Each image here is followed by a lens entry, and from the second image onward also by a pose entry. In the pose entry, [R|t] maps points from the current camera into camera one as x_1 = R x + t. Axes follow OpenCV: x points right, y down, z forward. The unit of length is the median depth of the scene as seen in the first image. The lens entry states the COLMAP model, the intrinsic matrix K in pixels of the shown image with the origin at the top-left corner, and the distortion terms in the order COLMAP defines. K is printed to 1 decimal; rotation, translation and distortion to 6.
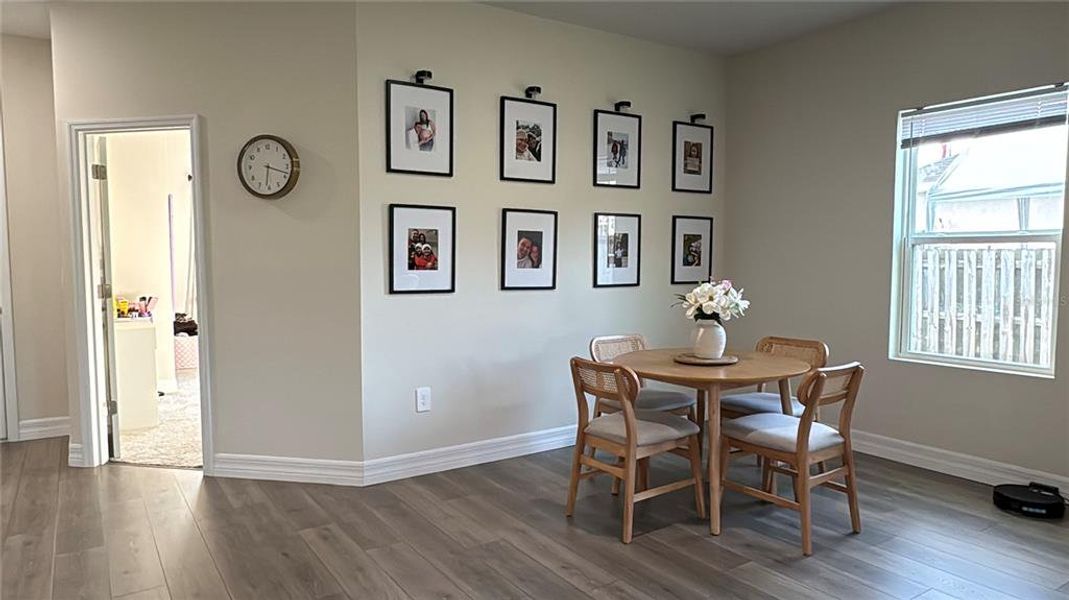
lens RADIAL K [[691.9, 0, 532.7], [0, 691.9, 303.6], [0, 0, 1]] dist [-0.007260, 0.008924]
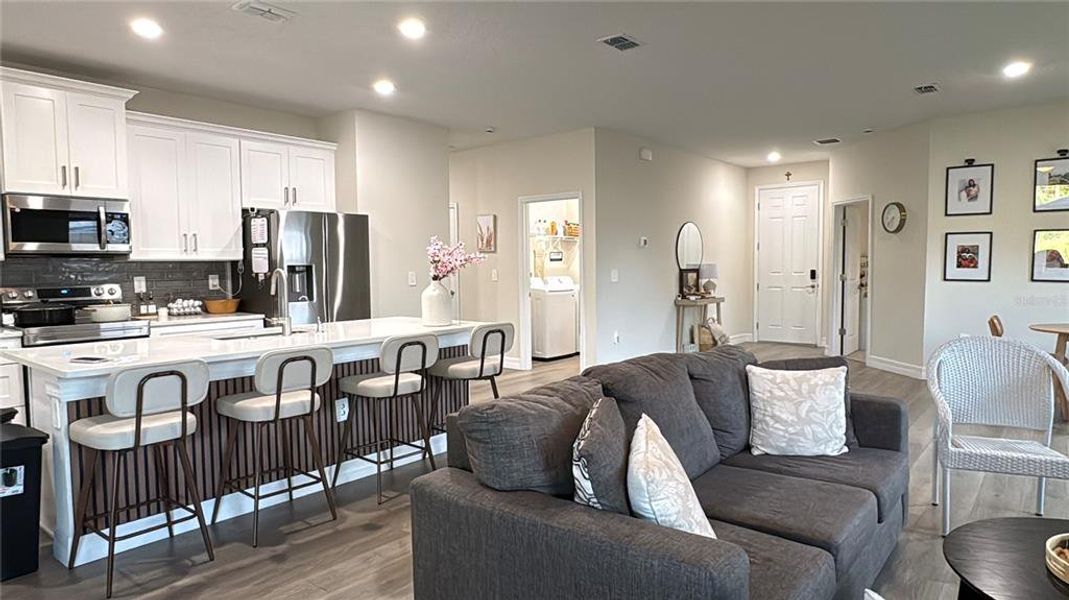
lens RADIAL K [[691.9, 0, 531.6], [0, 691.9, 308.6], [0, 0, 1]] dist [-0.007260, 0.008924]
pose [[0.319412, 0.056029, -0.945958, 1.168384], [-0.063533, 0.997271, 0.037616, 0.059281], [0.945484, 0.048085, 0.322100, -0.629659]]
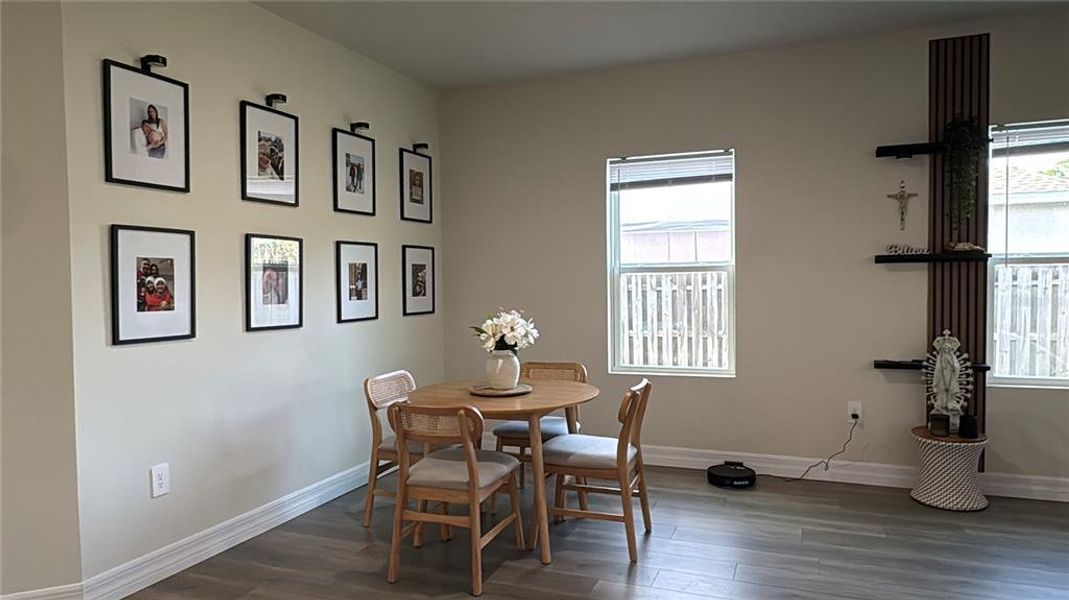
lens RADIAL K [[691.9, 0, 537.7], [0, 691.9, 304.5], [0, 0, 1]] dist [-0.007260, 0.008924]
pose [[0.825291, -0.031749, 0.563814, -0.239684], [0.052745, 0.998387, -0.020985, -0.017392], [-0.562238, 0.047057, 0.825635, 0.124938]]
